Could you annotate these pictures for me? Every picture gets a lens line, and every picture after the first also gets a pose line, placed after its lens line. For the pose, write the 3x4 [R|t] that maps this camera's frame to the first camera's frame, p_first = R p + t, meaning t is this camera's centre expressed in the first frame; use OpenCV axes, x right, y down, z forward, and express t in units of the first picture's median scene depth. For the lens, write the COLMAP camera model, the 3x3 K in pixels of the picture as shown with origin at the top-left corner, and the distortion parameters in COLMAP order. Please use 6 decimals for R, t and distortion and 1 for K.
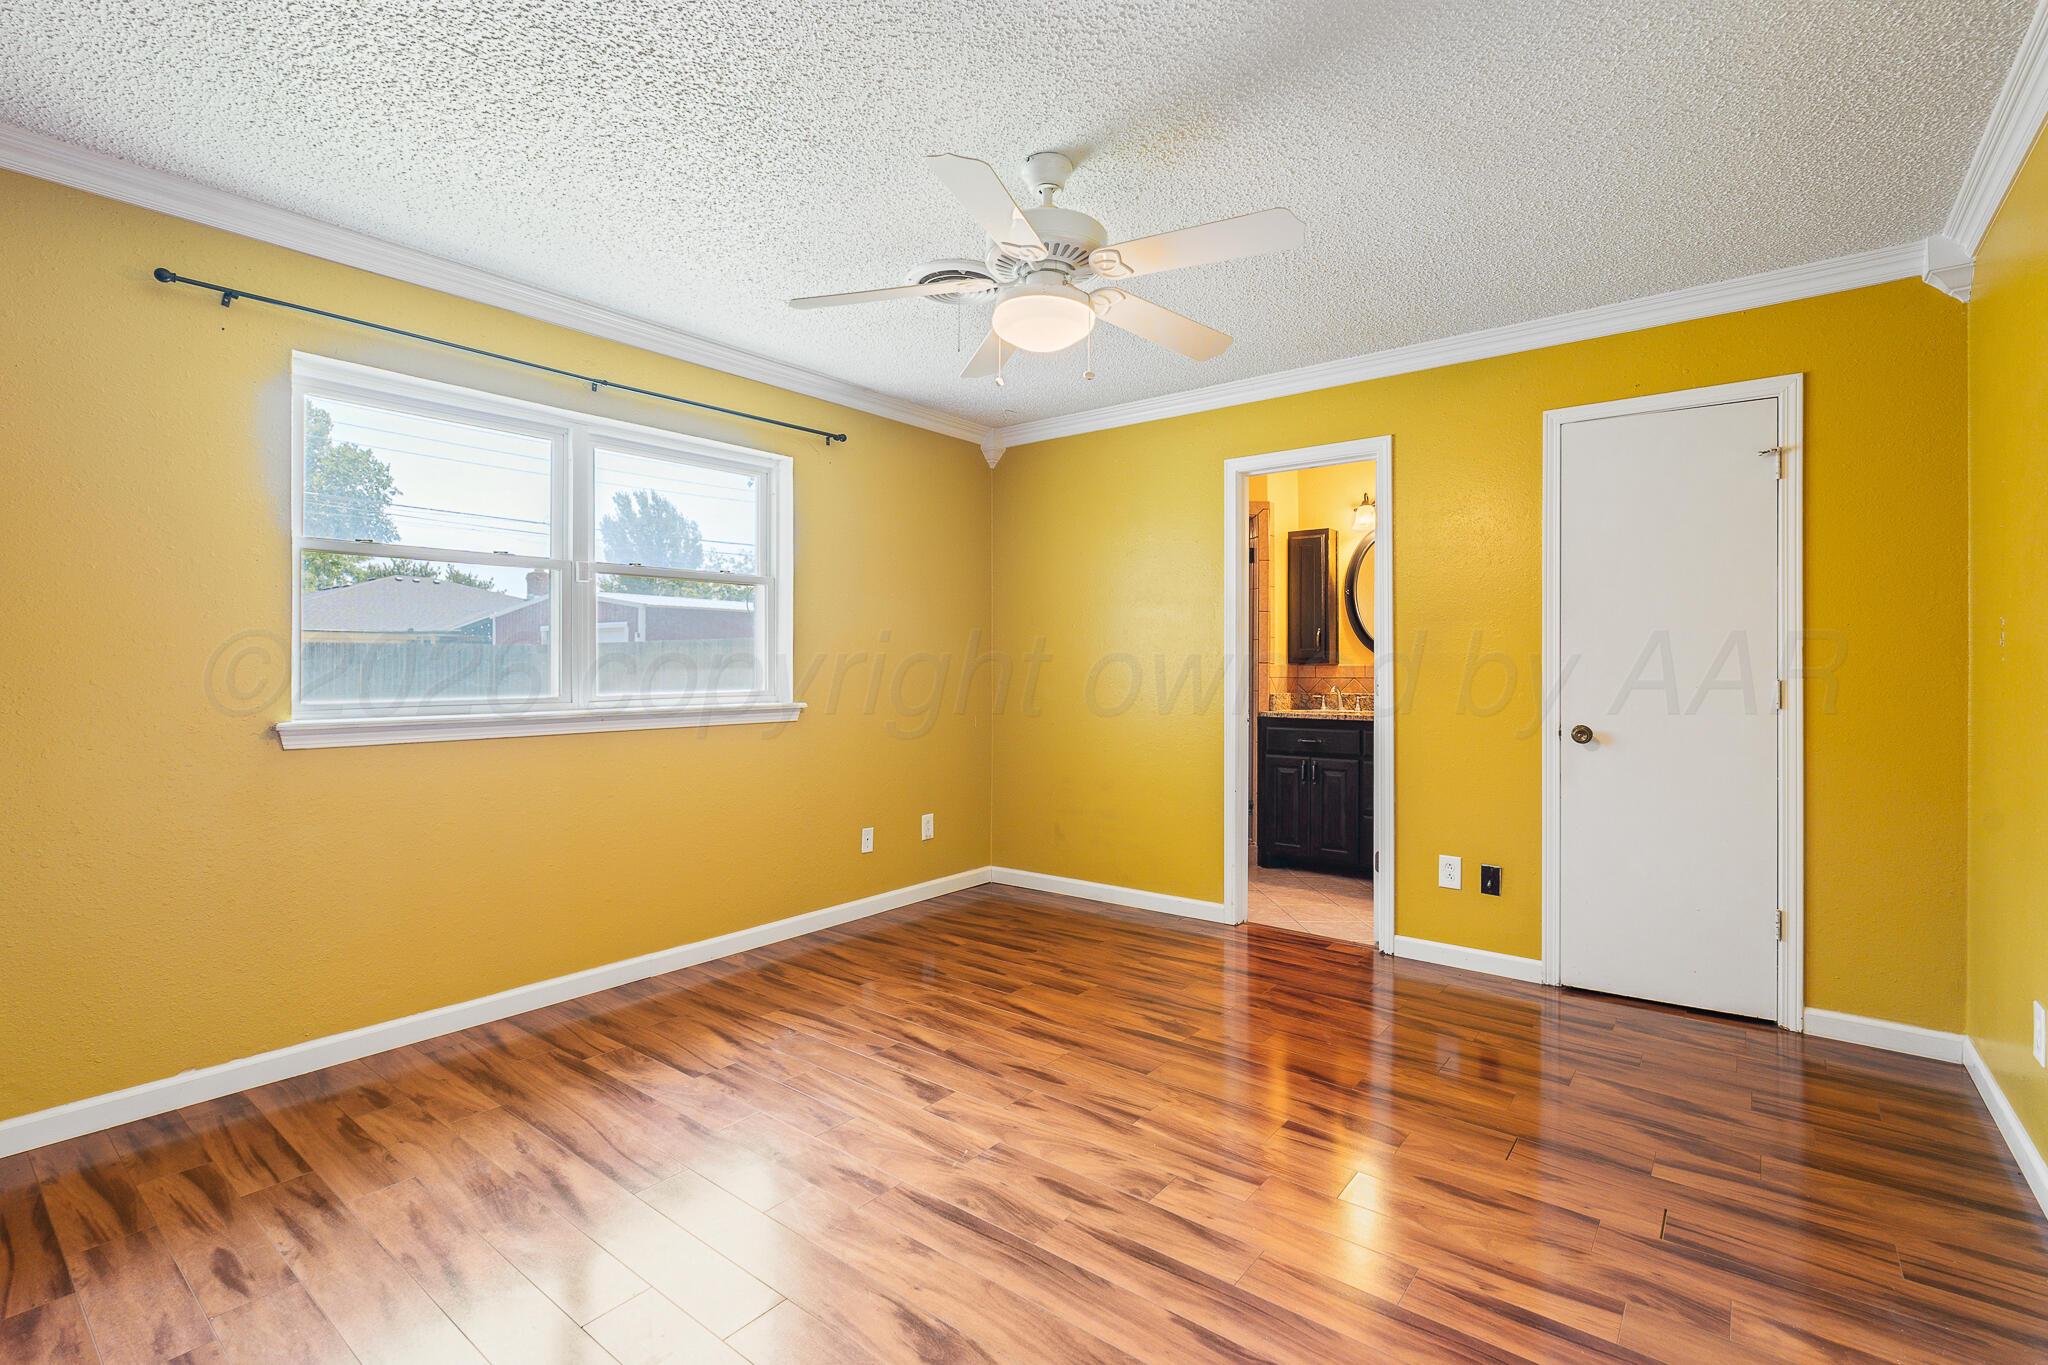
lens RADIAL K [[911.1, 0, 1021.2], [0, 911.1, 673.6], [0, 0, 1]] dist [-0.009305, 0.001763]
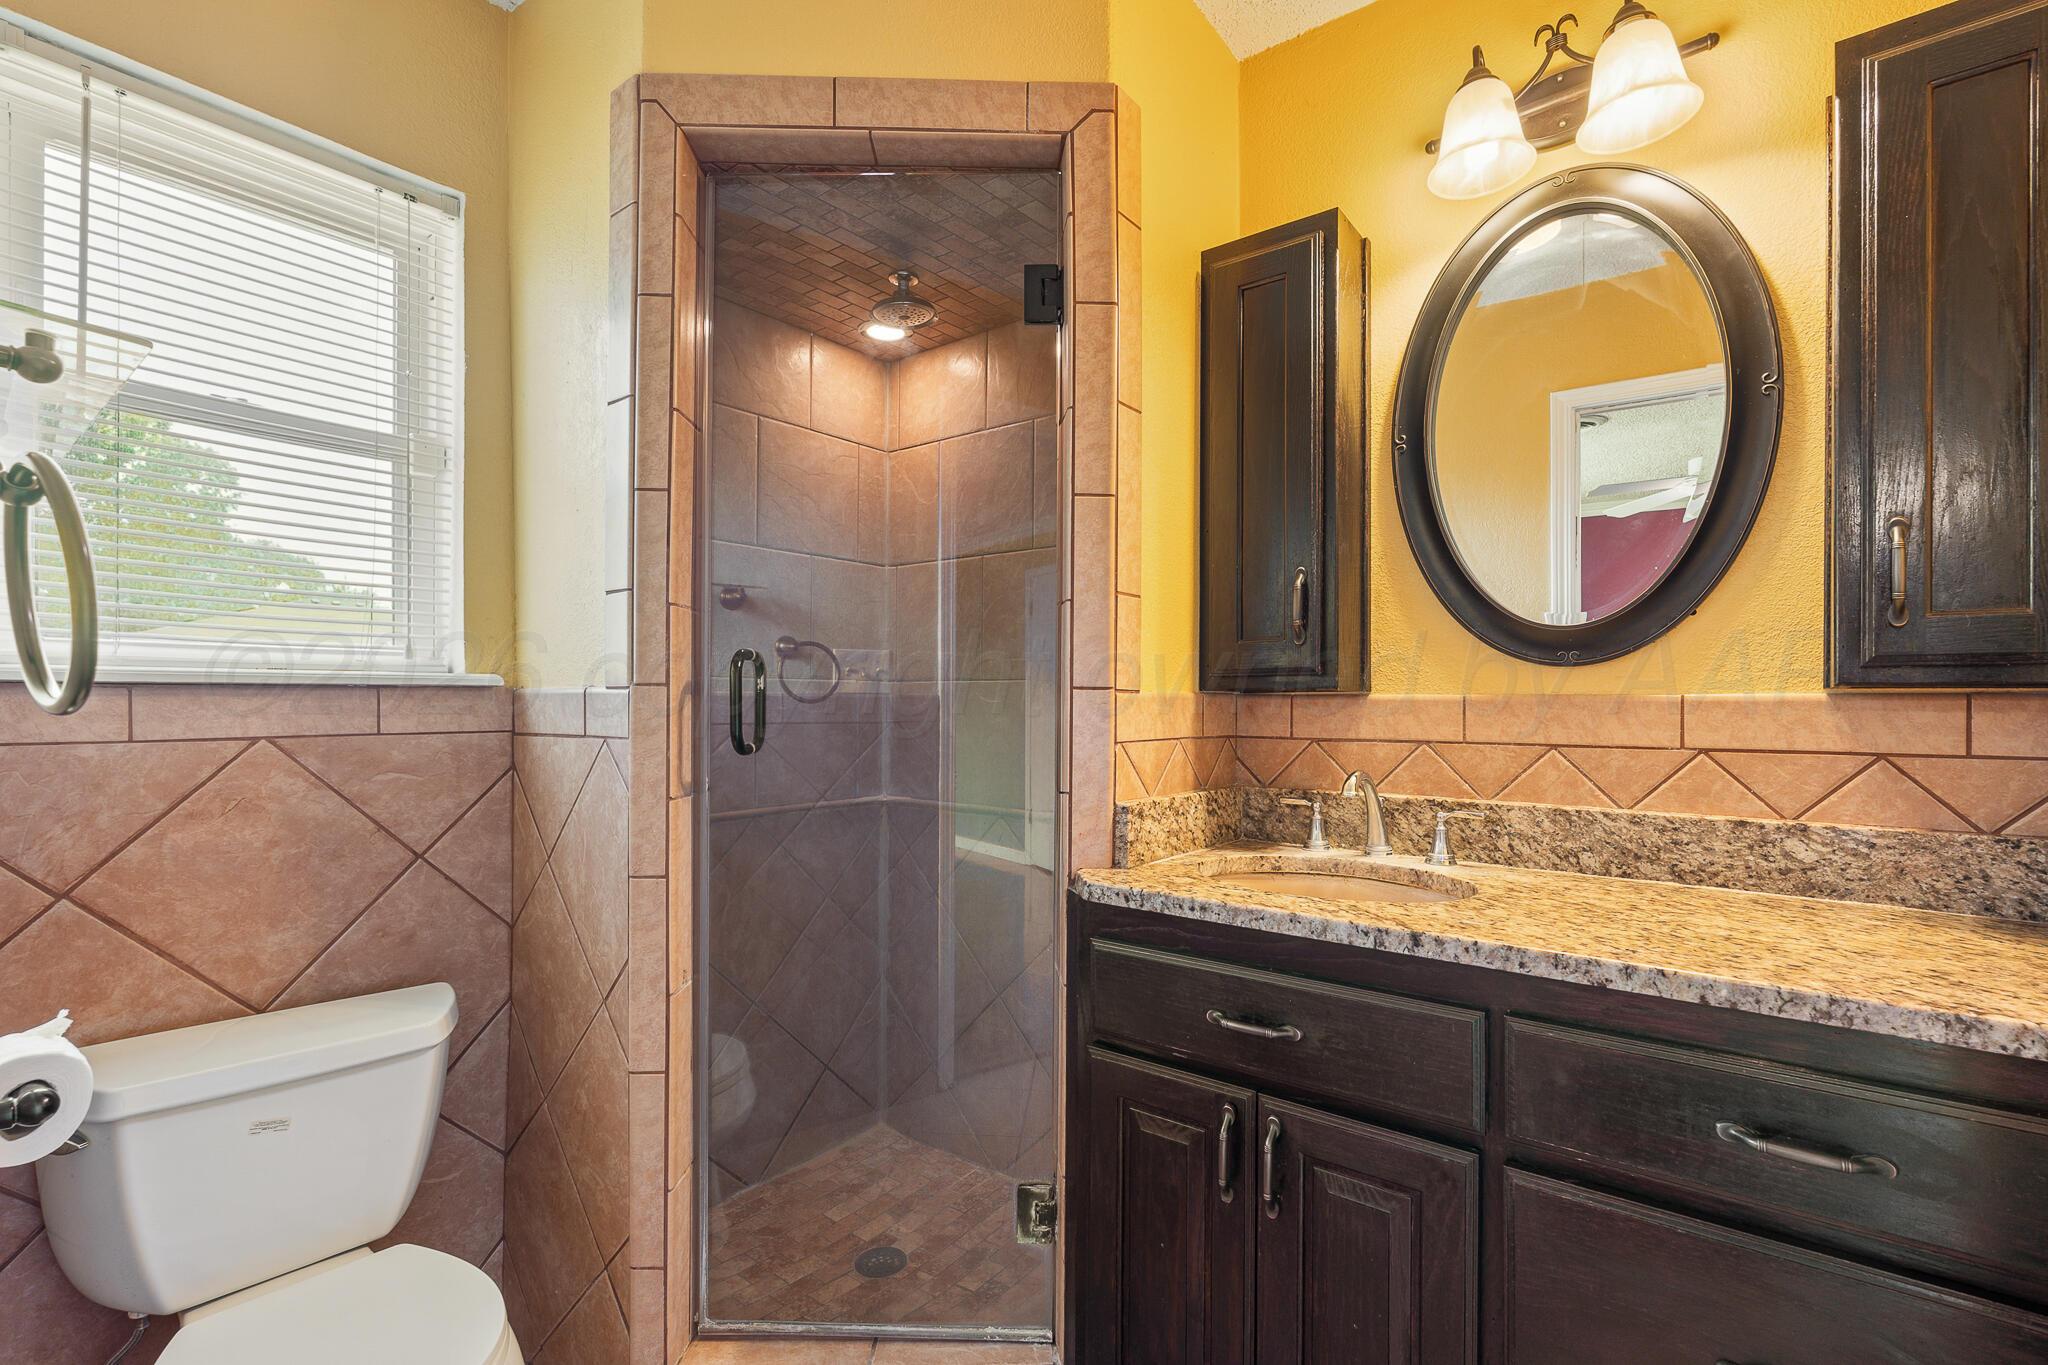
lens RADIAL K [[911.1, 0, 1022.6], [0, 911.1, 672.0], [0, 0, 1]] dist [-0.009305, 0.001763]
pose [[0.999965, 0.003562, 0.007541, 0.237087], [-0.003597, 0.999982, 0.004704, -0.018453], [-0.007524, -0.004731, 0.999961, 0.714080]]
